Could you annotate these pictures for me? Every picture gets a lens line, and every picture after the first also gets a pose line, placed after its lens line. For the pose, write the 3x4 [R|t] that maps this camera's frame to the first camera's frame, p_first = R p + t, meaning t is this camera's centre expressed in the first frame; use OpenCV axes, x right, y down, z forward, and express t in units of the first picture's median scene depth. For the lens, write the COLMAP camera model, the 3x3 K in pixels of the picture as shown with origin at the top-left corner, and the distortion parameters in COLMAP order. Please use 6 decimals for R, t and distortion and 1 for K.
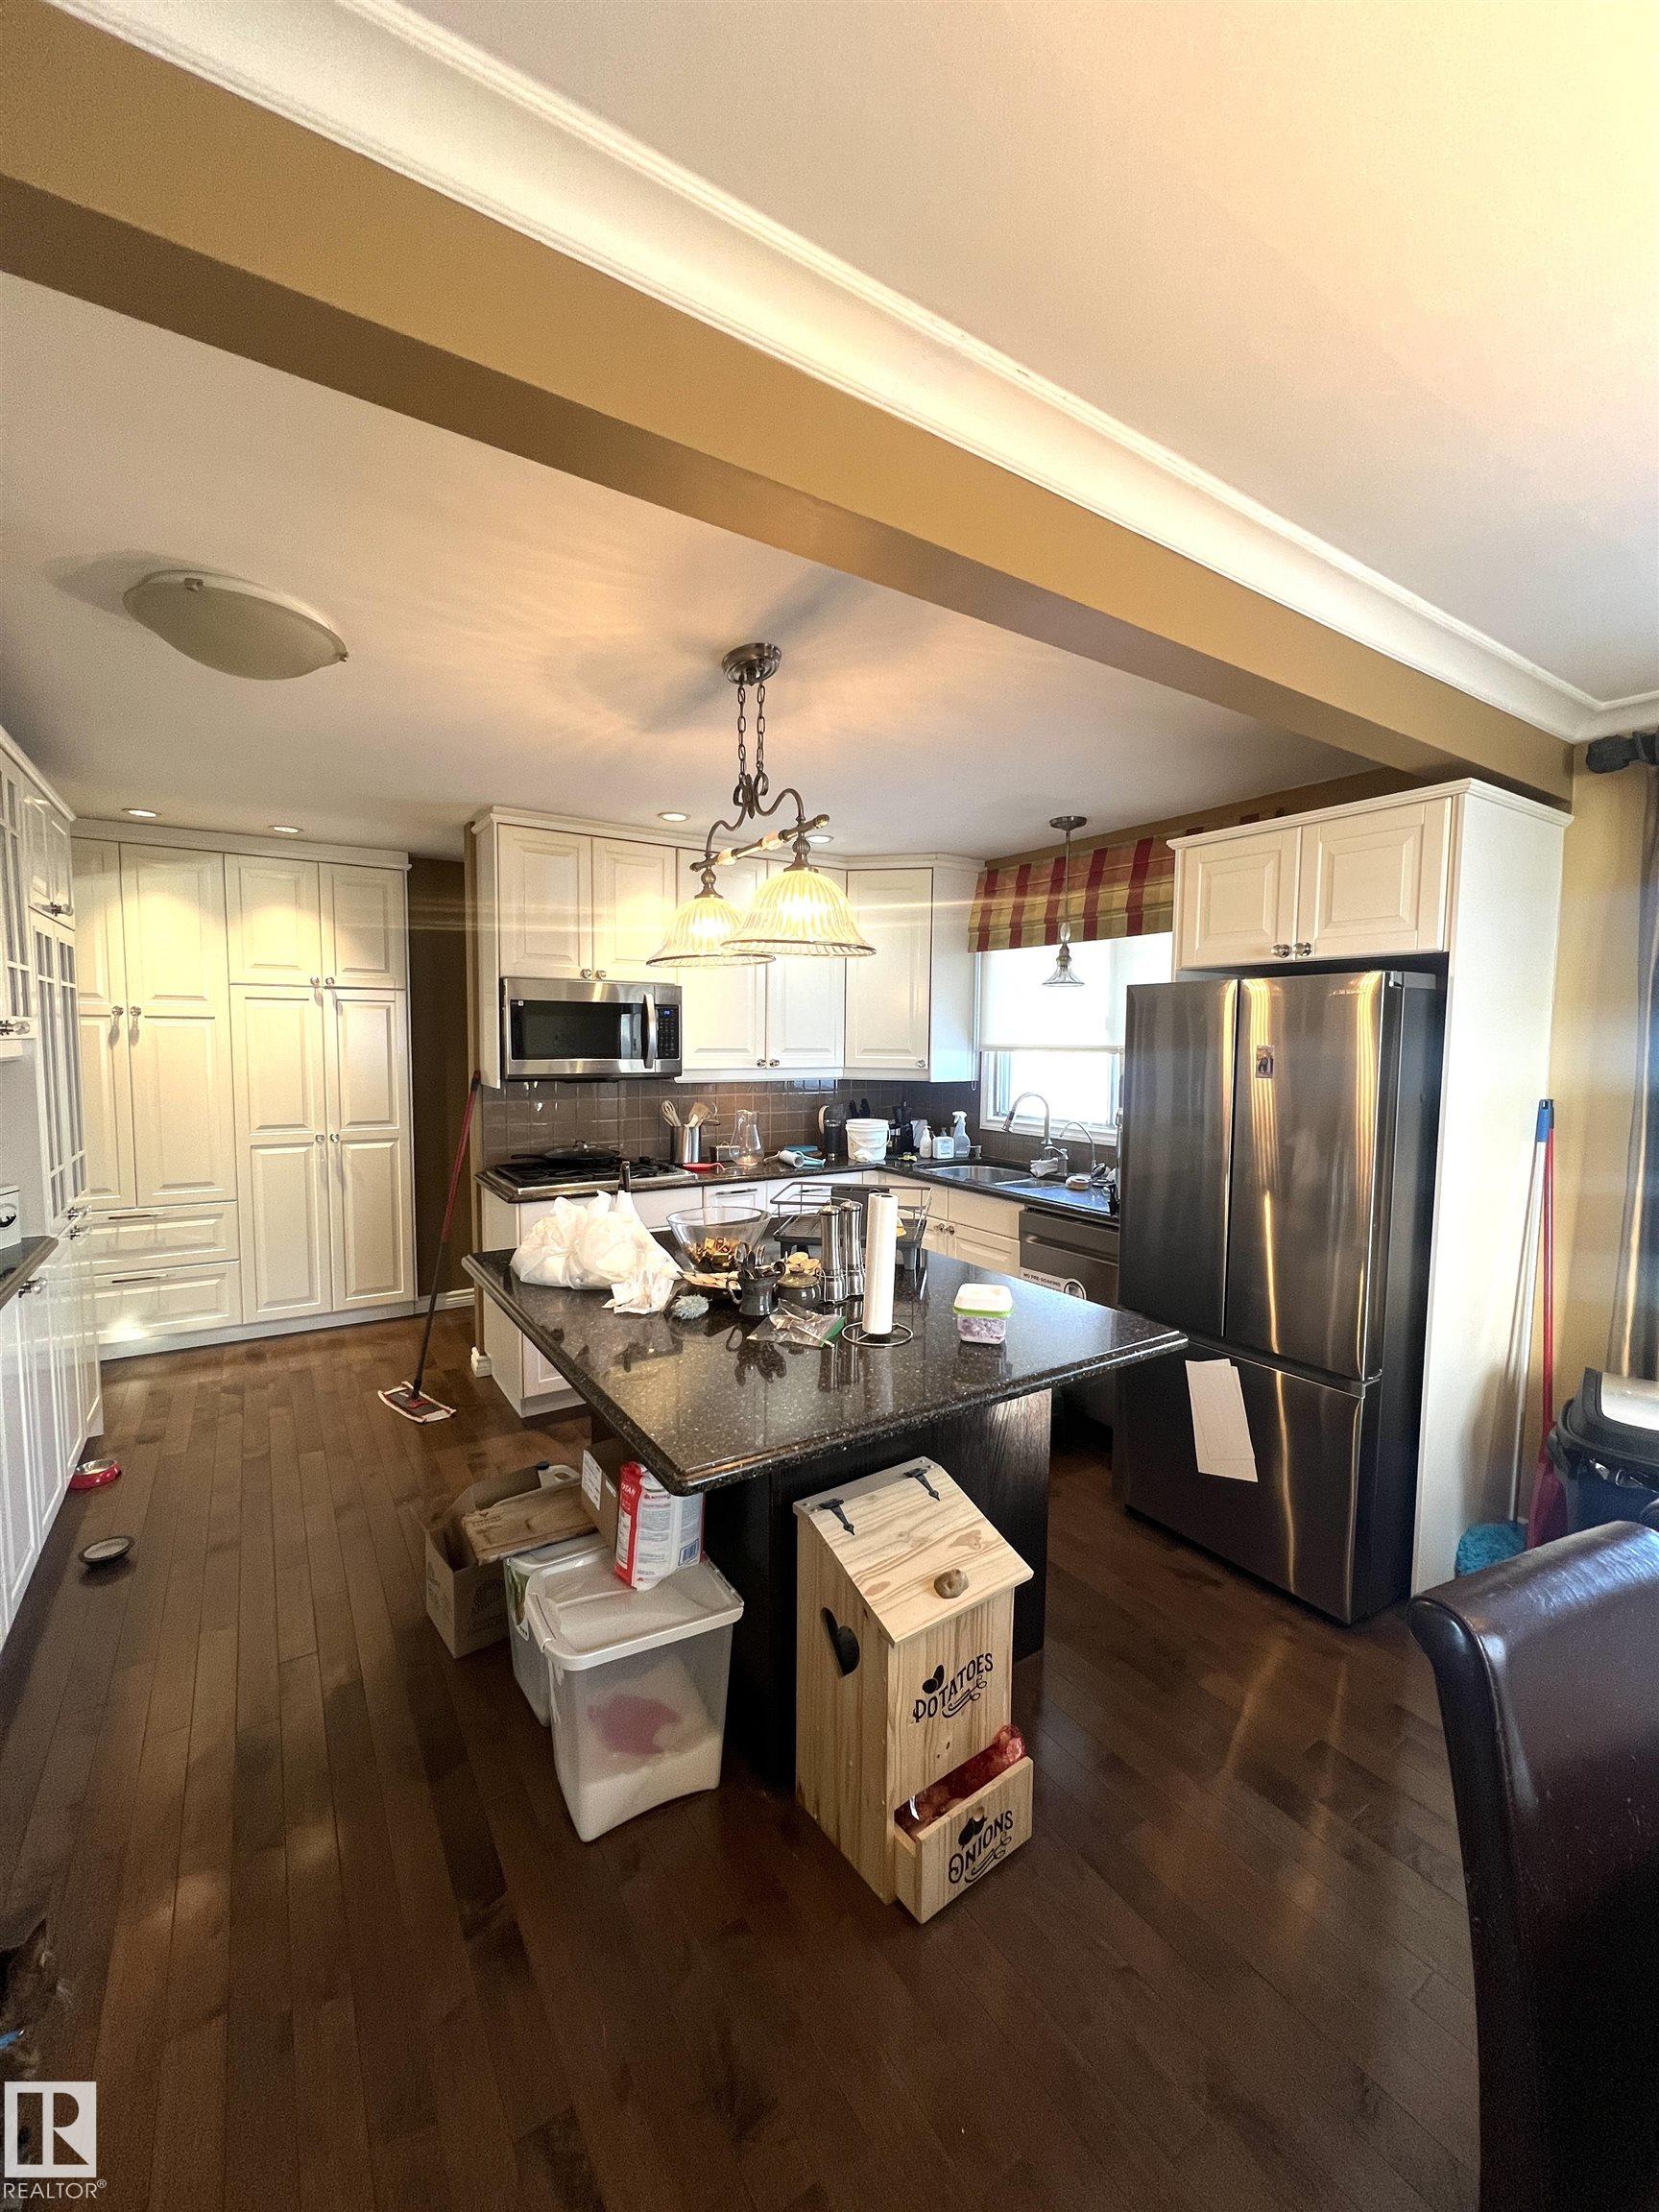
lens RADIAL K [[884.5, 0, 841.2], [0, 884.5, 1103.6], [0, 0, 1]] dist [-0.001312, -0.000065]
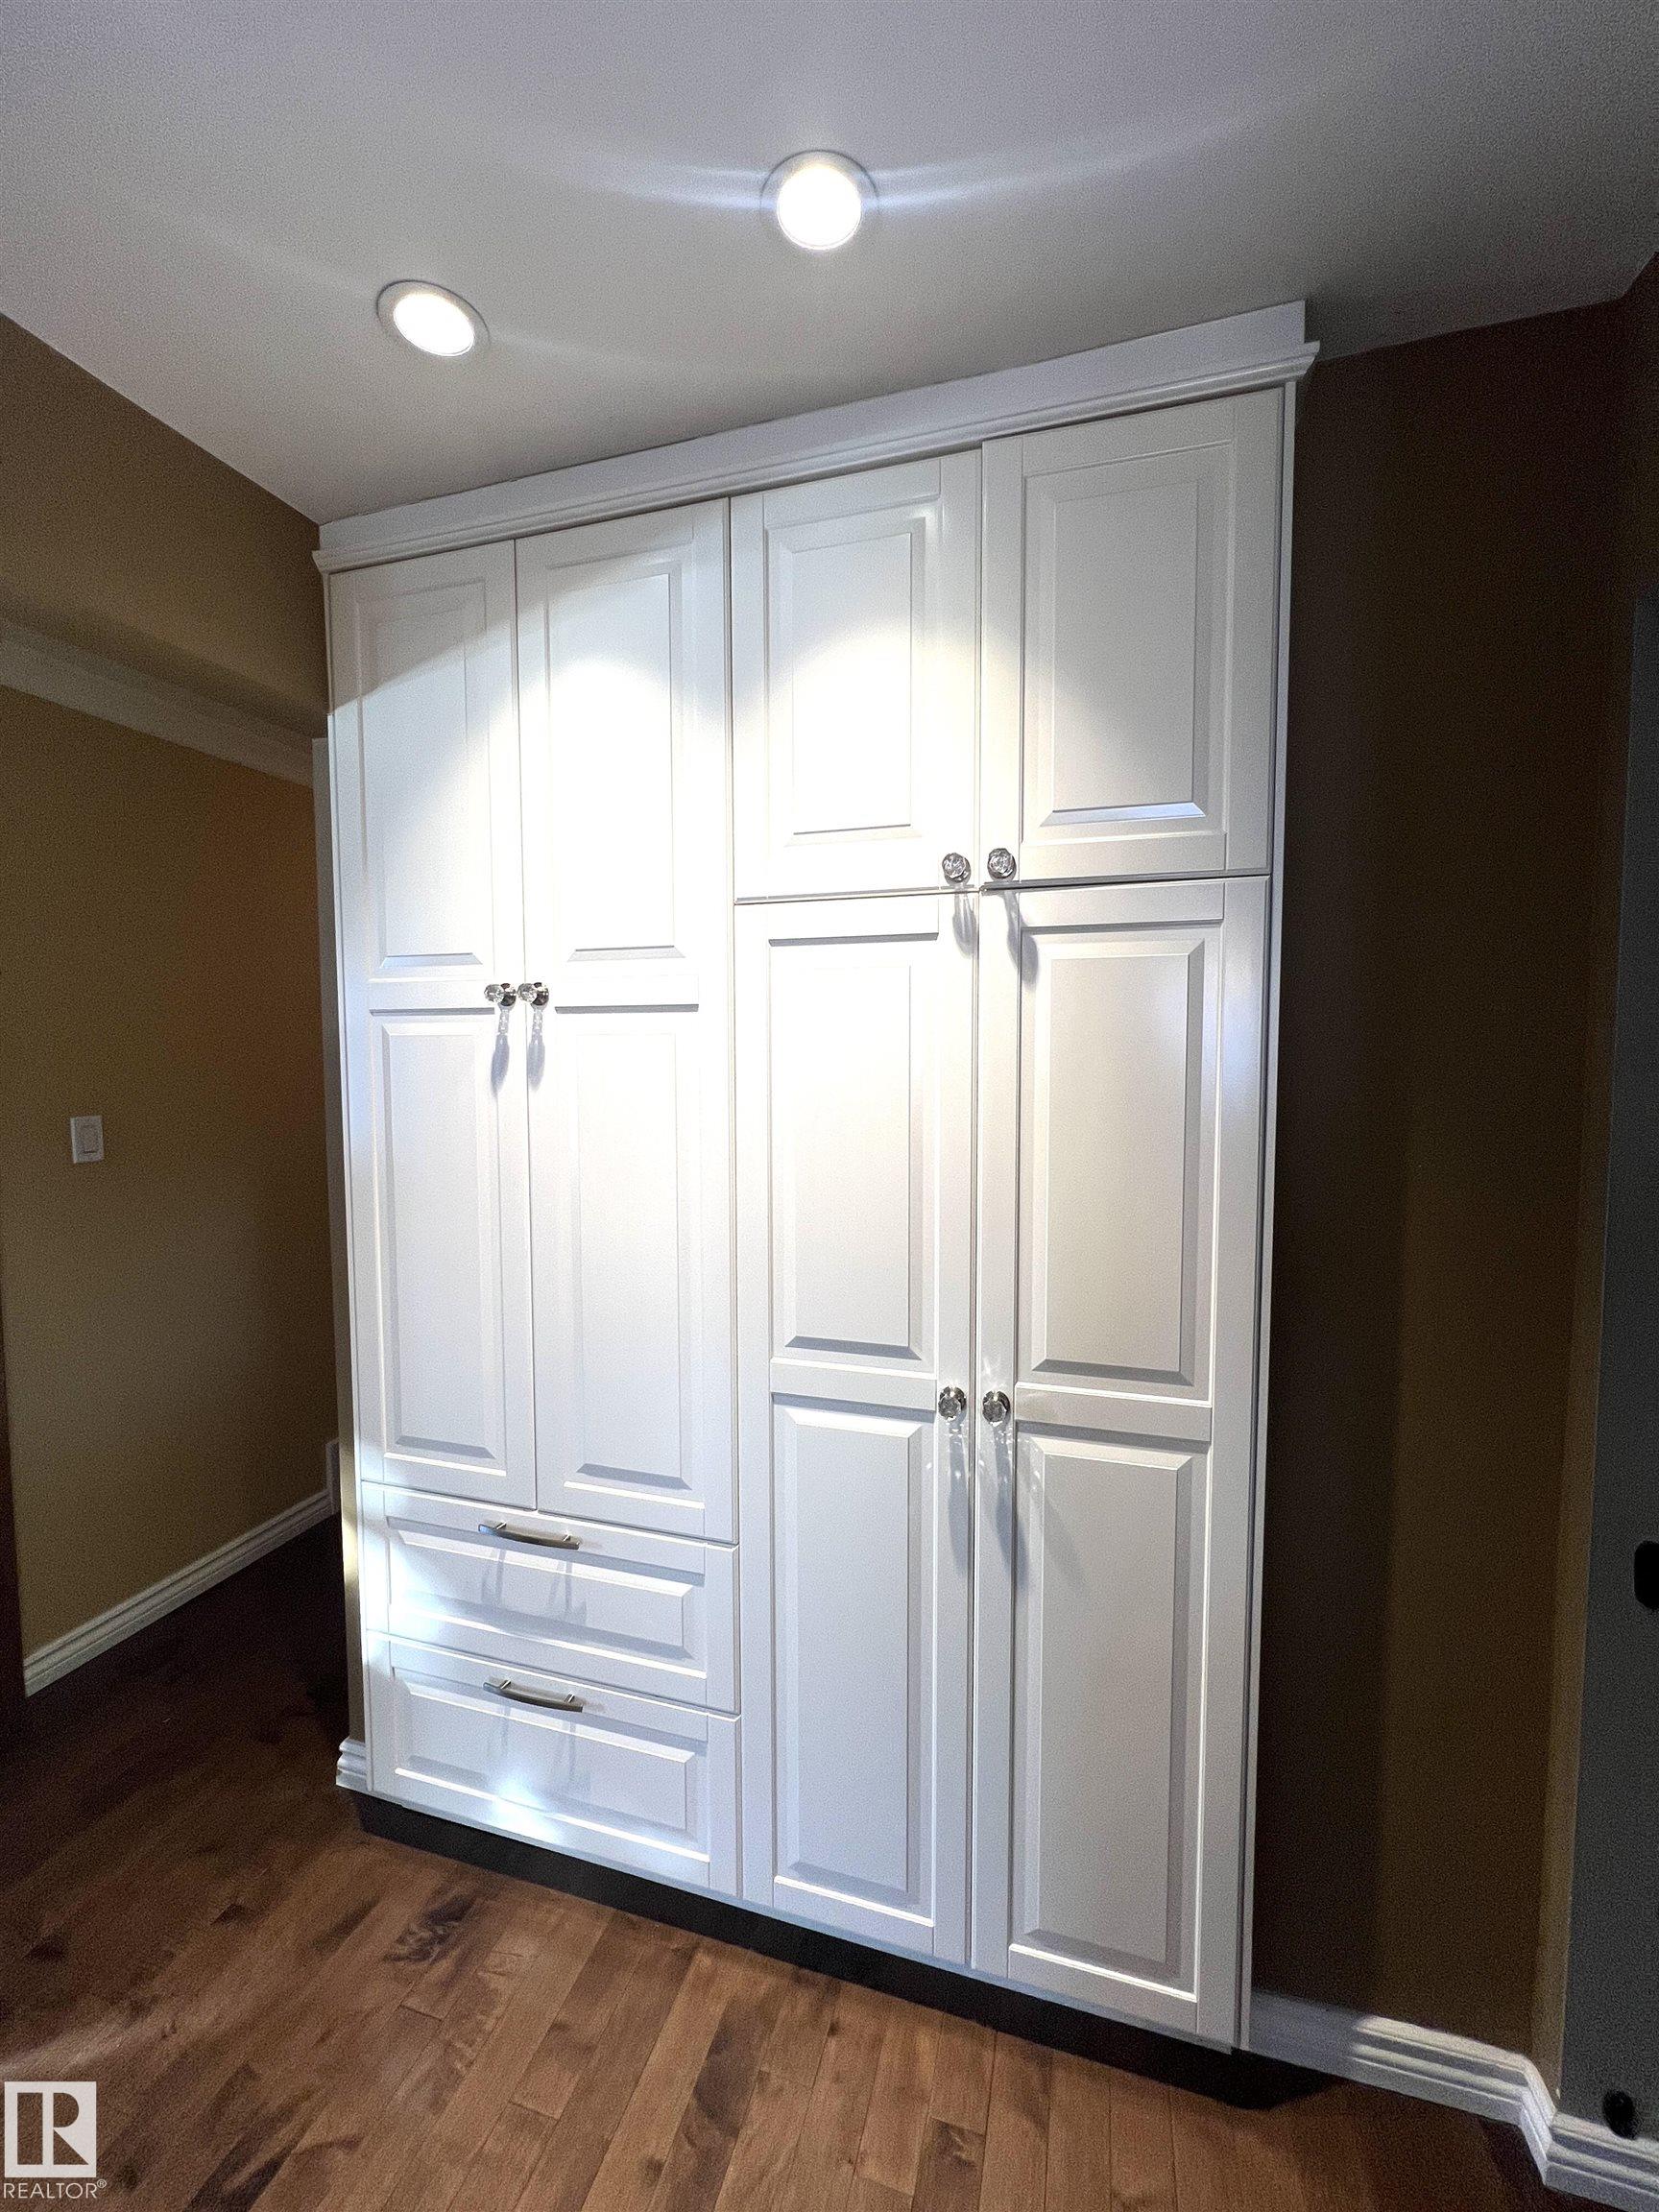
lens RADIAL K [[884.5, 0, 833.8], [0, 884.5, 1104.0], [0, 0, 1]] dist [-0.001312, -0.000065]
pose [[0.651817, 0.031781, -0.757710, -0.400218], [-0.049856, 0.998756, -0.000997, -0.059353], [0.756735, 0.038427, 0.652591, 0.784521]]
